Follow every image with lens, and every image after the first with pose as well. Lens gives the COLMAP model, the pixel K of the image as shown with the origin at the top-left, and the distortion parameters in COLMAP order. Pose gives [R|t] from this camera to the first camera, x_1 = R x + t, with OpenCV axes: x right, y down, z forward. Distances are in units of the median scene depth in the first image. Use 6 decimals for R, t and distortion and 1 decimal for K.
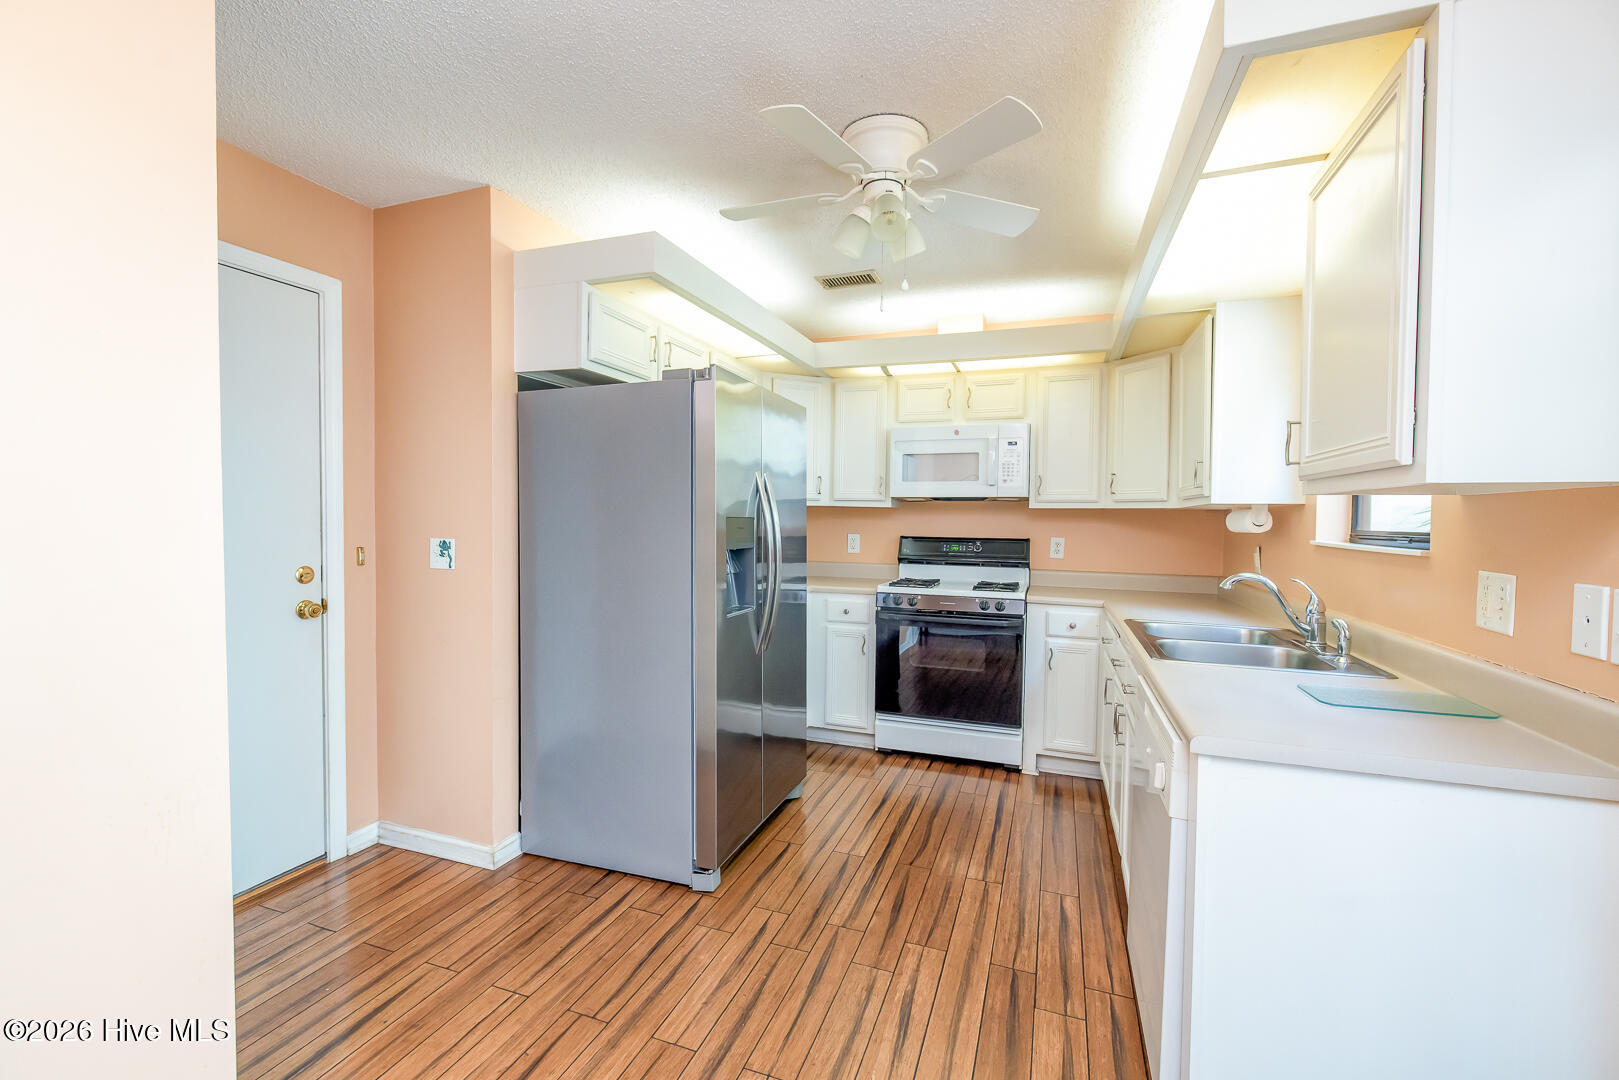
lens RADIAL K [[689.6, 0, 799.3], [0, 689.6, 535.5], [0, 0, 1]] dist [0.001159, 0.000508]
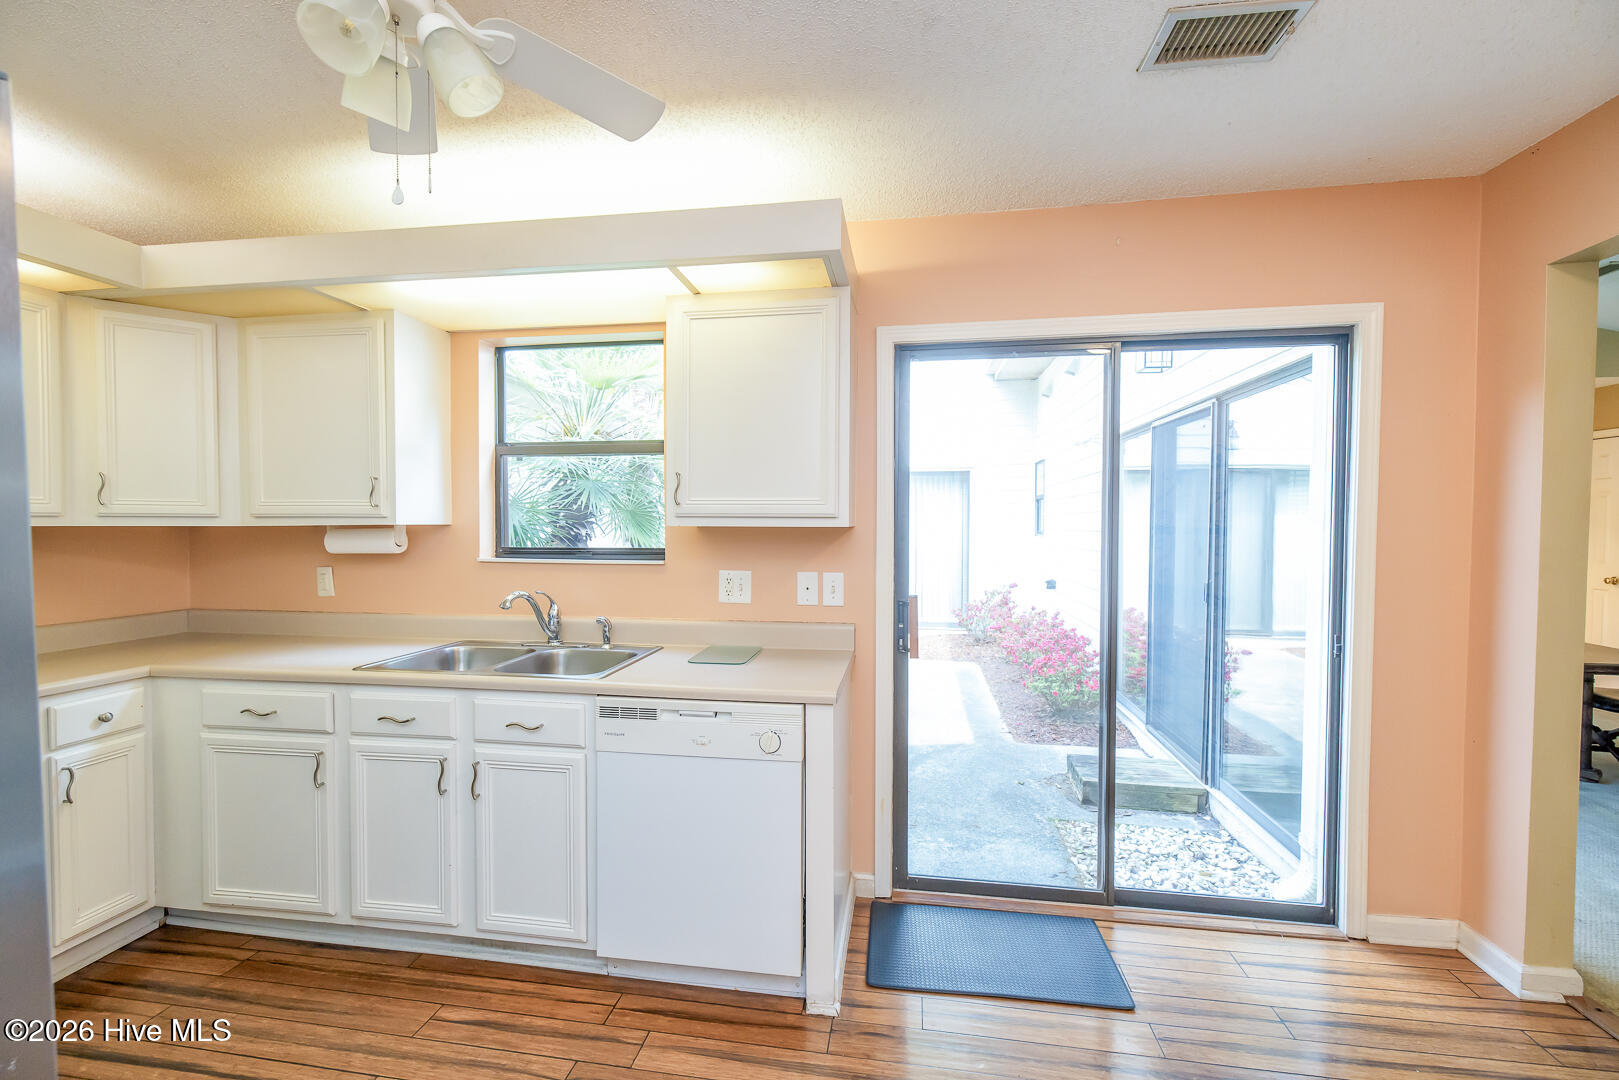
lens RADIAL K [[673.7, 0, 803.2], [0, 673.7, 538.4], [0, 0, 1]] dist [-0.001425, 0.000640]
pose [[-0.198333, -0.036591, 0.979451, -0.287265], [0.021722, 0.998893, 0.041716, -0.038293], [-0.979894, 0.029550, -0.197318, 0.454691]]
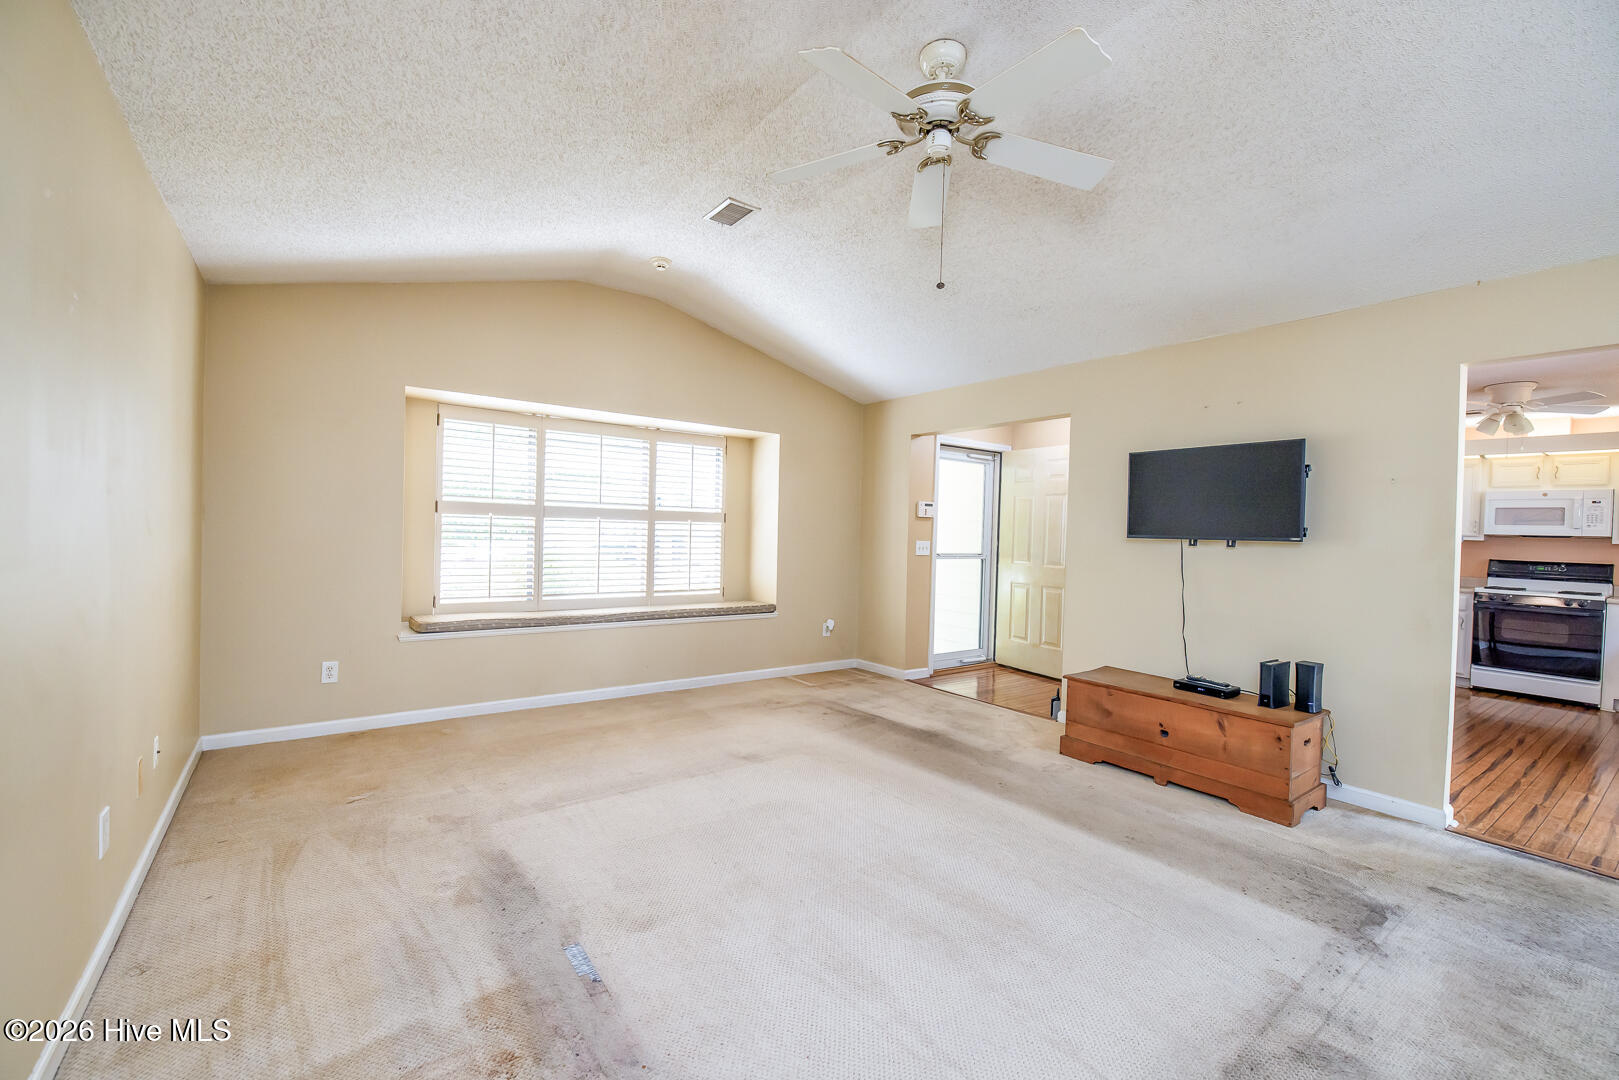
lens RADIAL K [[673.7, 0, 803.2], [0, 673.7, 538.4], [0, 0, 1]] dist [-0.001425, 0.000640]
pose [[0.833449, 0.022665, -0.552132, -0.344138], [-0.034467, 0.999345, -0.011006, 0.026678], [0.551521, 0.028203, 0.833684, -1.255879]]
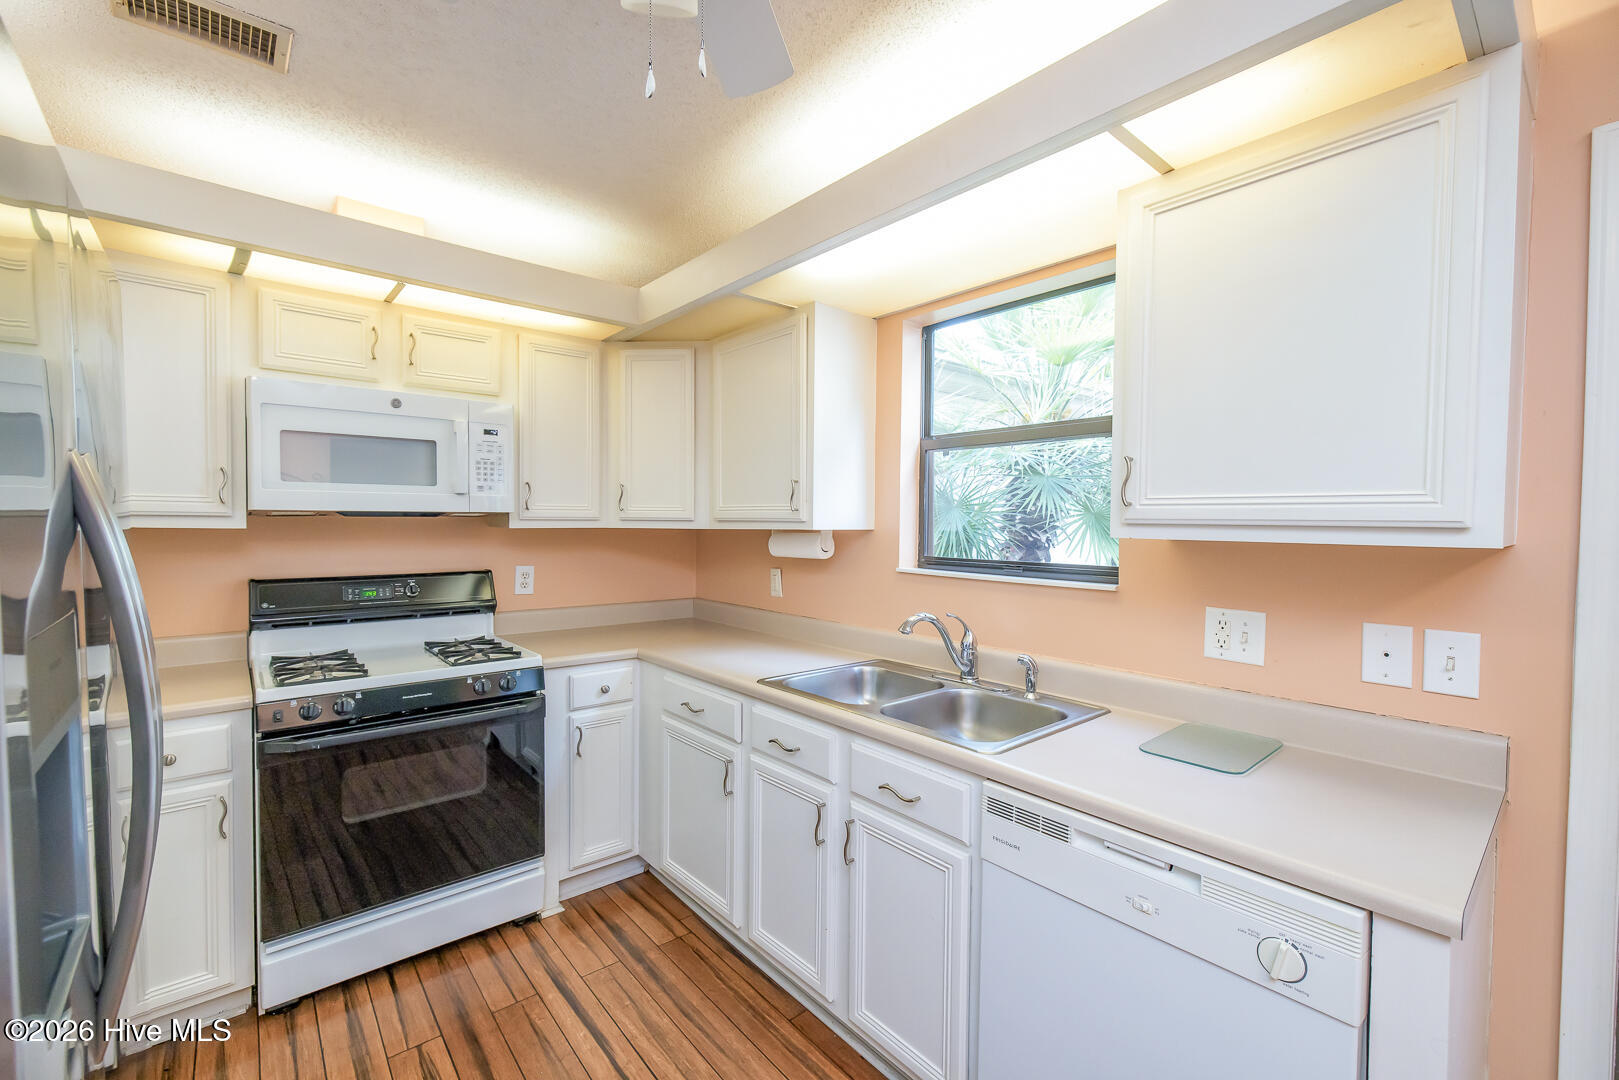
lens RADIAL K [[673.7, 0, 803.2], [0, 673.7, 538.4], [0, 0, 1]] dist [-0.001425, 0.000640]
pose [[0.490760, -0.031737, 0.870716, -0.112992], [0.021864, 0.999470, 0.024107, -0.040149], [-0.871020, 0.007207, 0.491194, 0.417355]]
